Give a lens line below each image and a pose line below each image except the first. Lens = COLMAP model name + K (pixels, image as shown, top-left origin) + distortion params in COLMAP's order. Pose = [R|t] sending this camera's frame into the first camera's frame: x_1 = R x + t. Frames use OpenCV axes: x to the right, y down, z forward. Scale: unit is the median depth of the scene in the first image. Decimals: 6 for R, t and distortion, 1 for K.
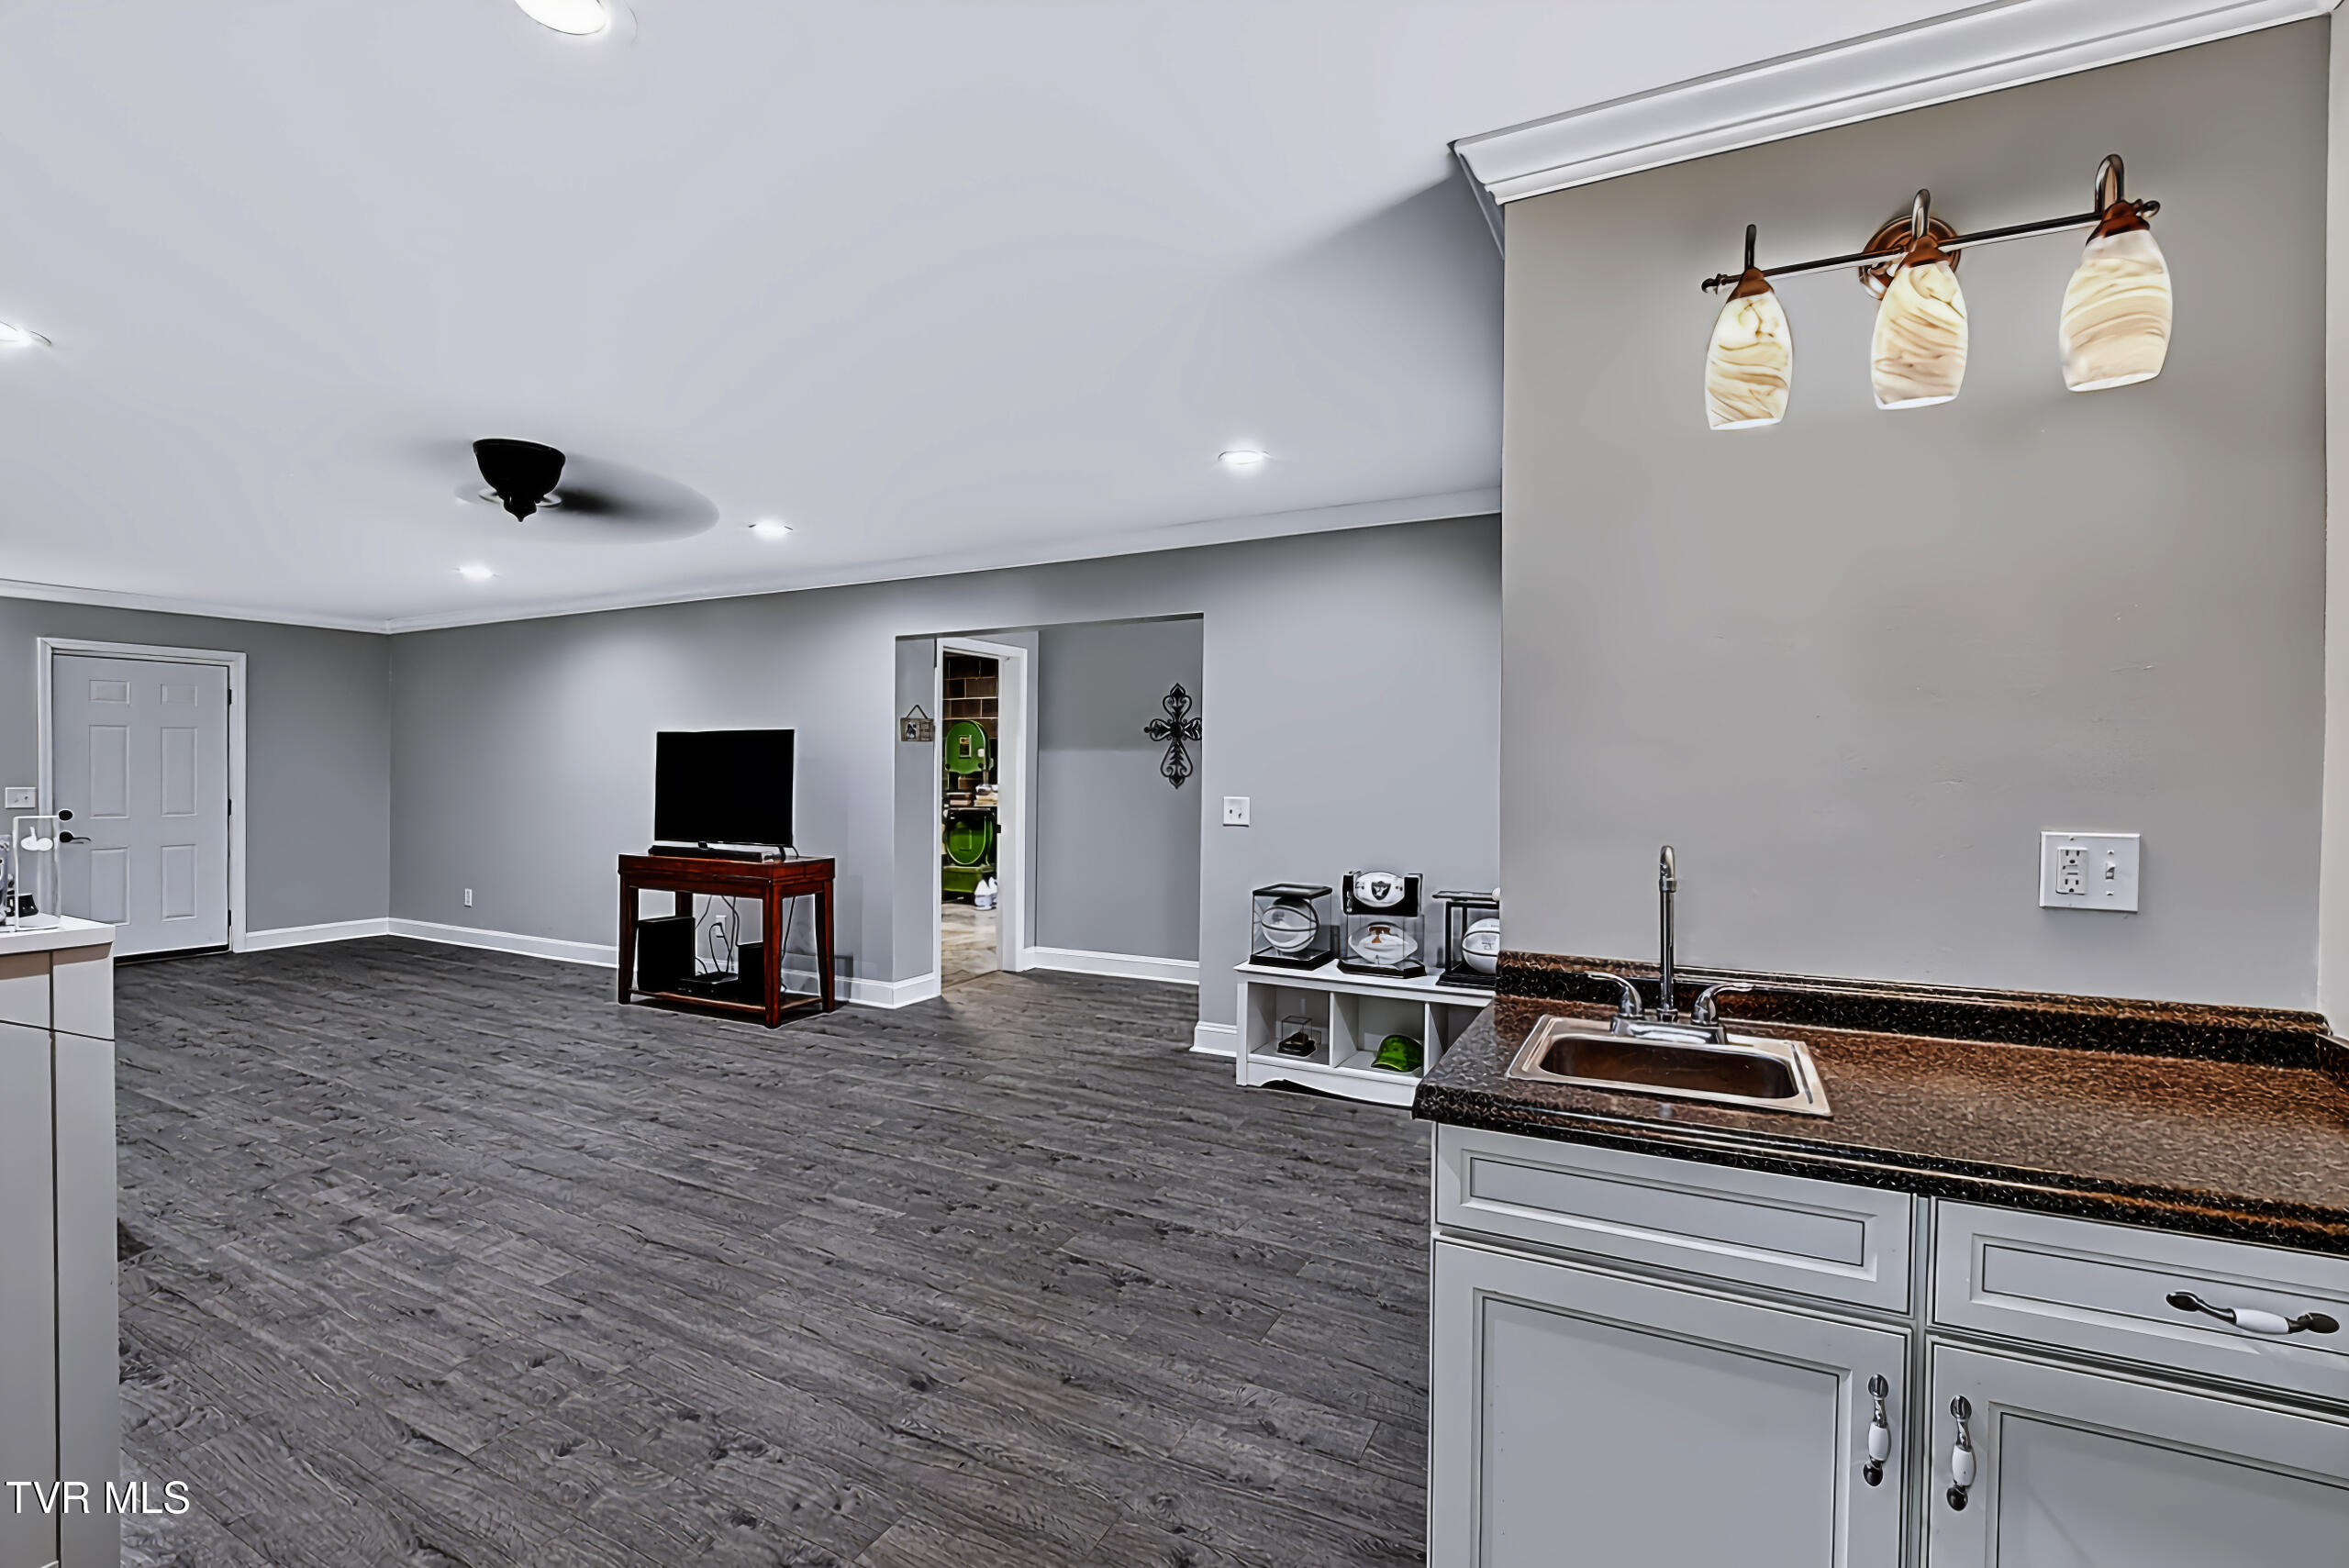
lens RADIAL K [[1060.0, 0, 1174.5], [0, 1060.0, 784.0], [0, 0, 1]] dist [-0.000508, -0.000208]
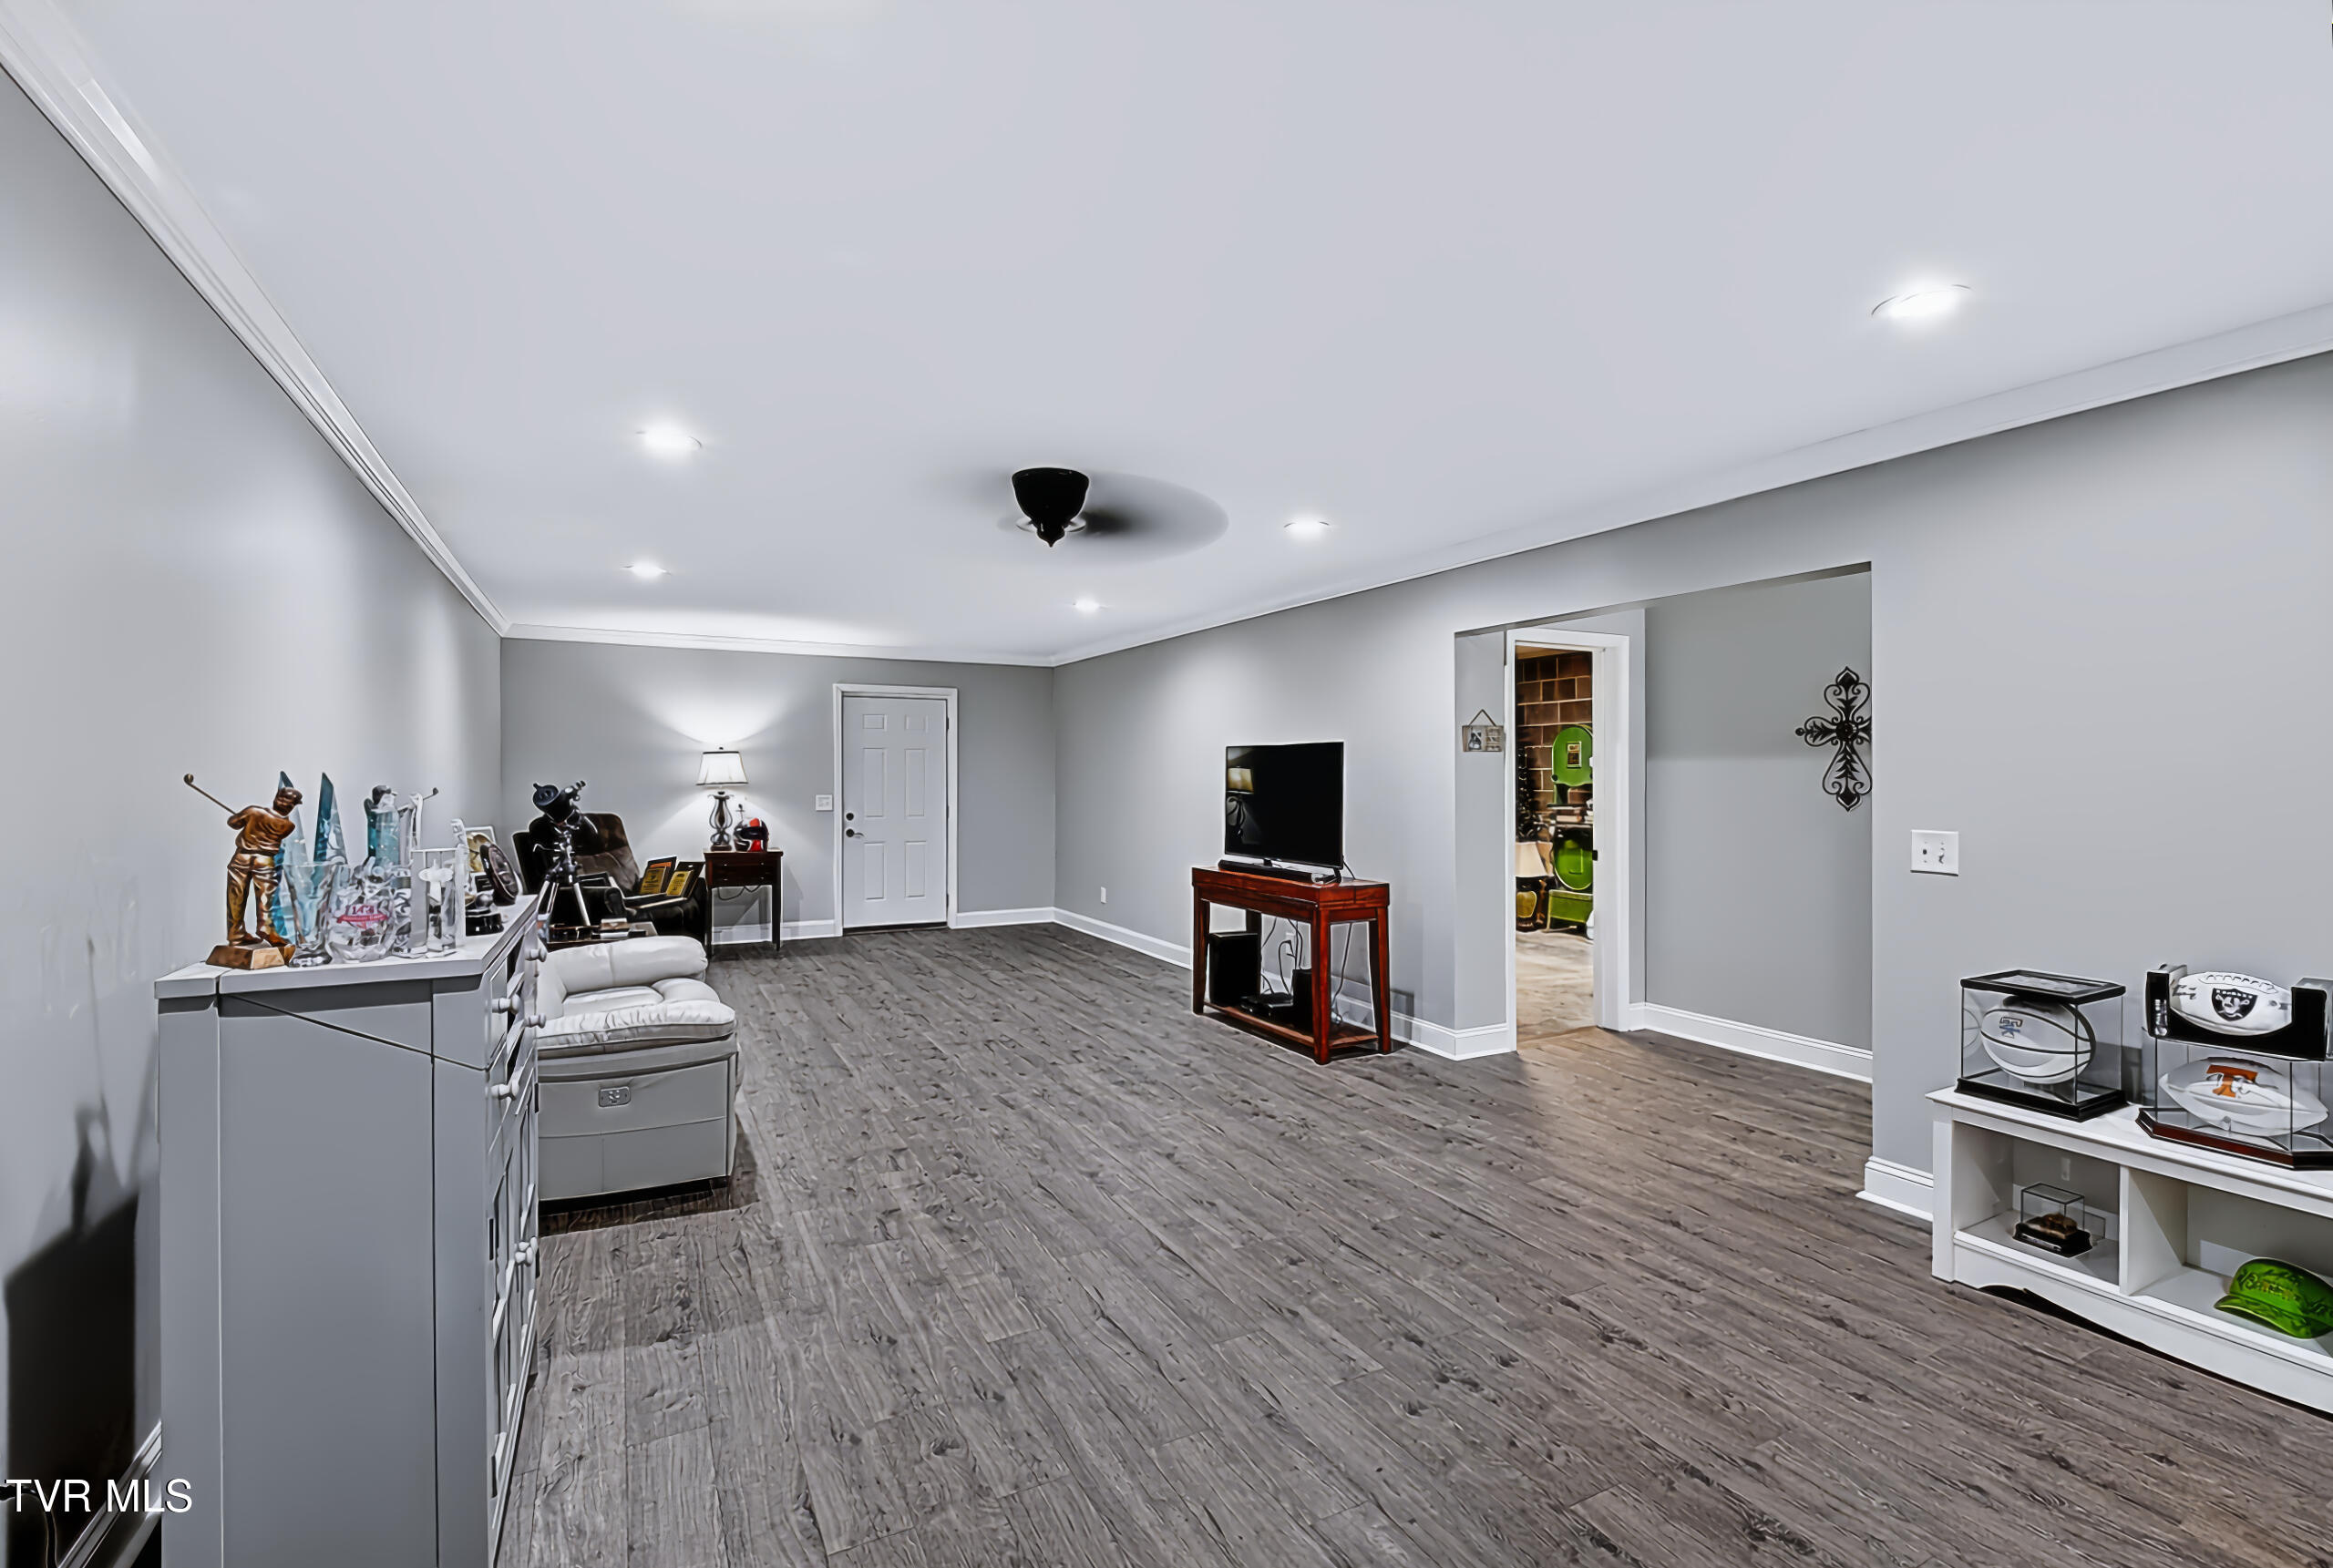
lens RADIAL K [[1042.5, 0, 1167.0], [0, 1042.5, 755.6], [0, 0, 1]] dist [0.002206, -0.008360]
pose [[0.818340, -0.012407, -0.574601, 0.044098], [-0.006113, 0.999523, -0.030288, -0.012903], [0.574702, 0.028299, 0.817873, 0.200914]]
